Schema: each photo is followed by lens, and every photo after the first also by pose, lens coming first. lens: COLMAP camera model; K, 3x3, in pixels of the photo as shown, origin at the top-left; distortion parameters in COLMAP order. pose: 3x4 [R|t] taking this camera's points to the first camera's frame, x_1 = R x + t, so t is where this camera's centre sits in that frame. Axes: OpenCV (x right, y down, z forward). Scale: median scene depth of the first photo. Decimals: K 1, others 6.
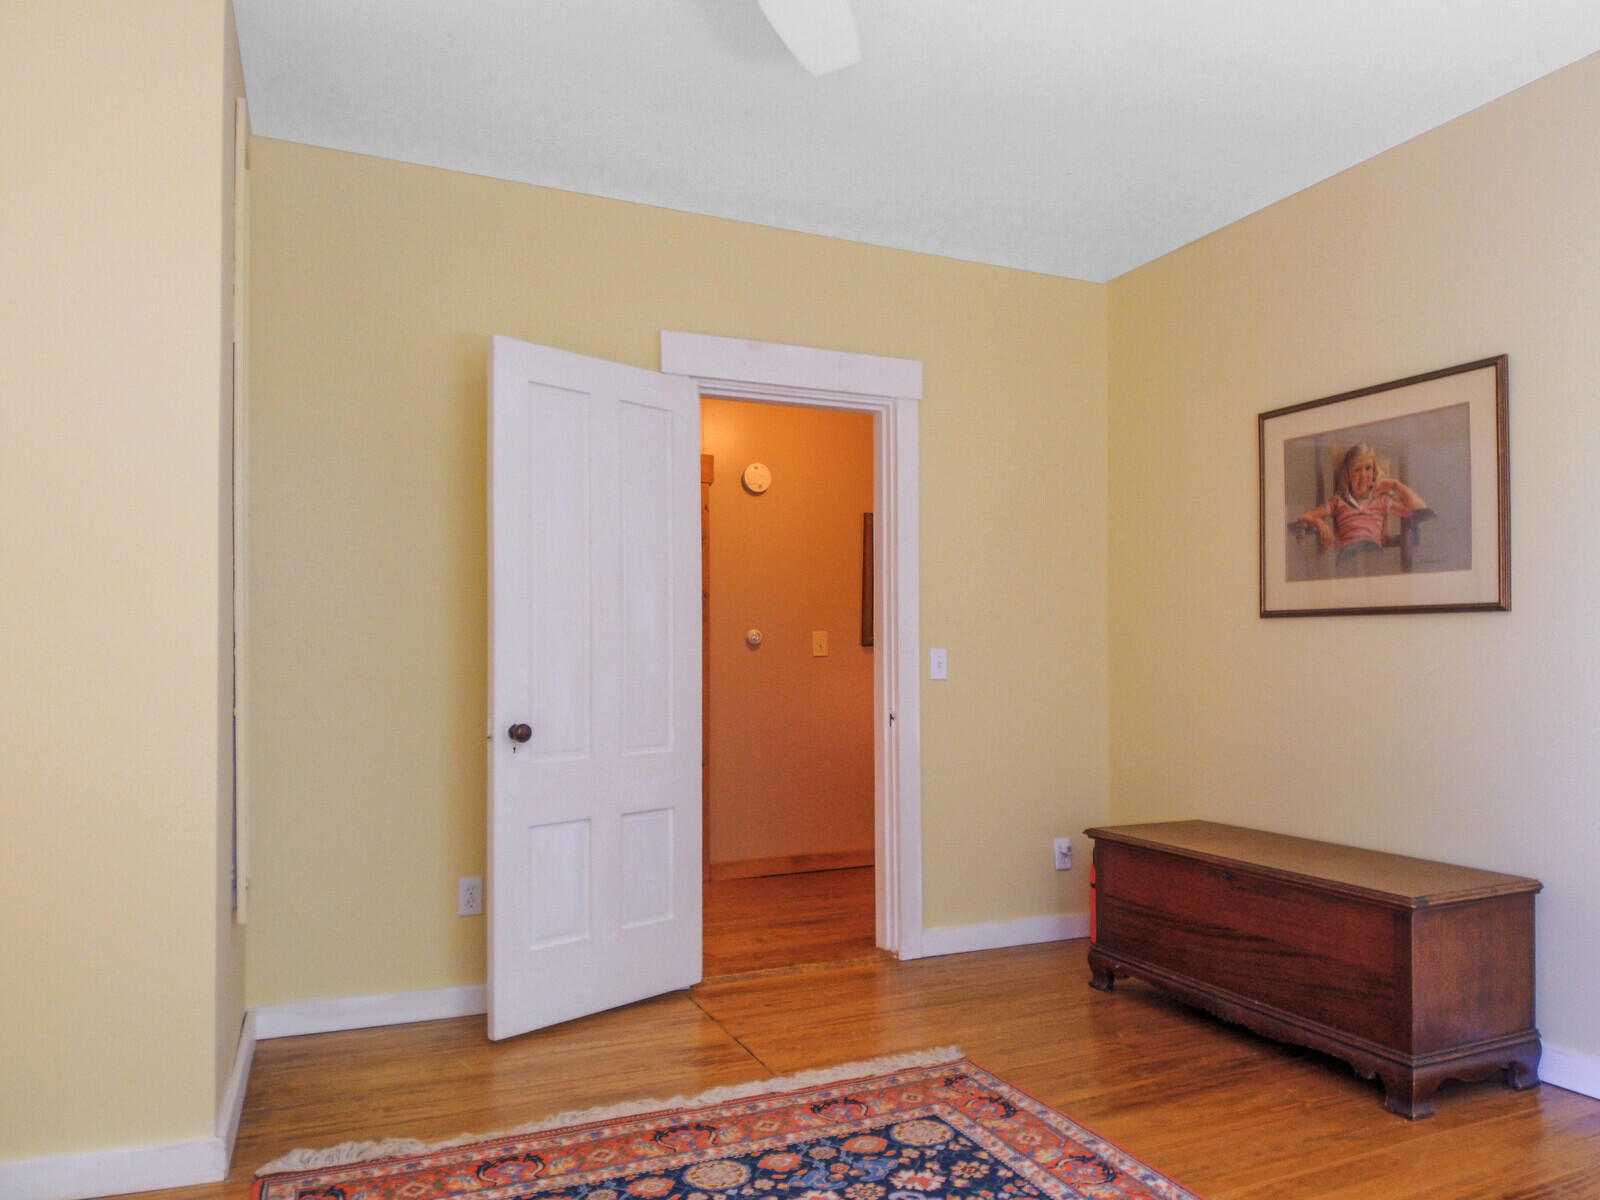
lens RADIAL K [[1119.6, 0, 804.0], [0, 1119.6, 604.0], [0, 0, 1]] dist [0.039621, -0.056600]
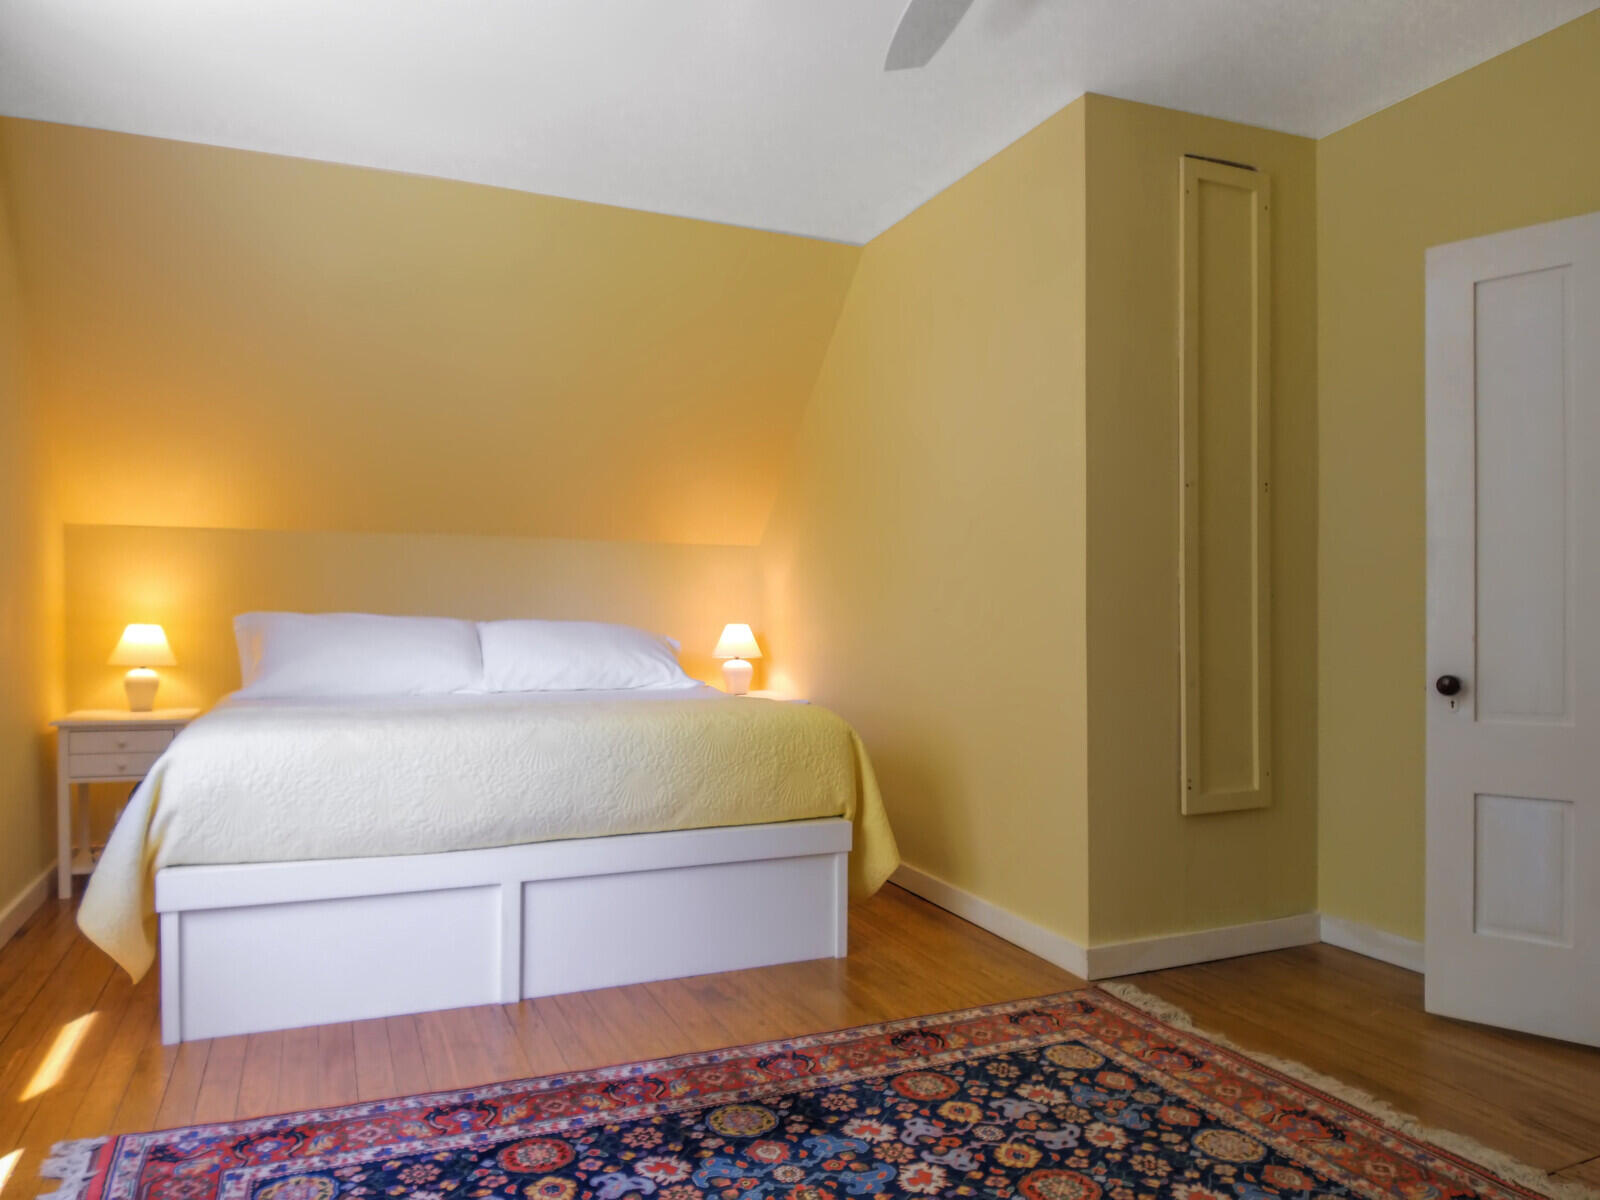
lens RADIAL K [[1119.6, 0, 799.5], [0, 1119.6, 606.0], [0, 0, 1]] dist [0.039621, -0.056600]
pose [[-0.013391, -0.014625, -0.999803, 0.812831], [0.060825, 0.998029, -0.015413, 0.042895], [0.998059, -0.061020, -0.012475, 0.626096]]
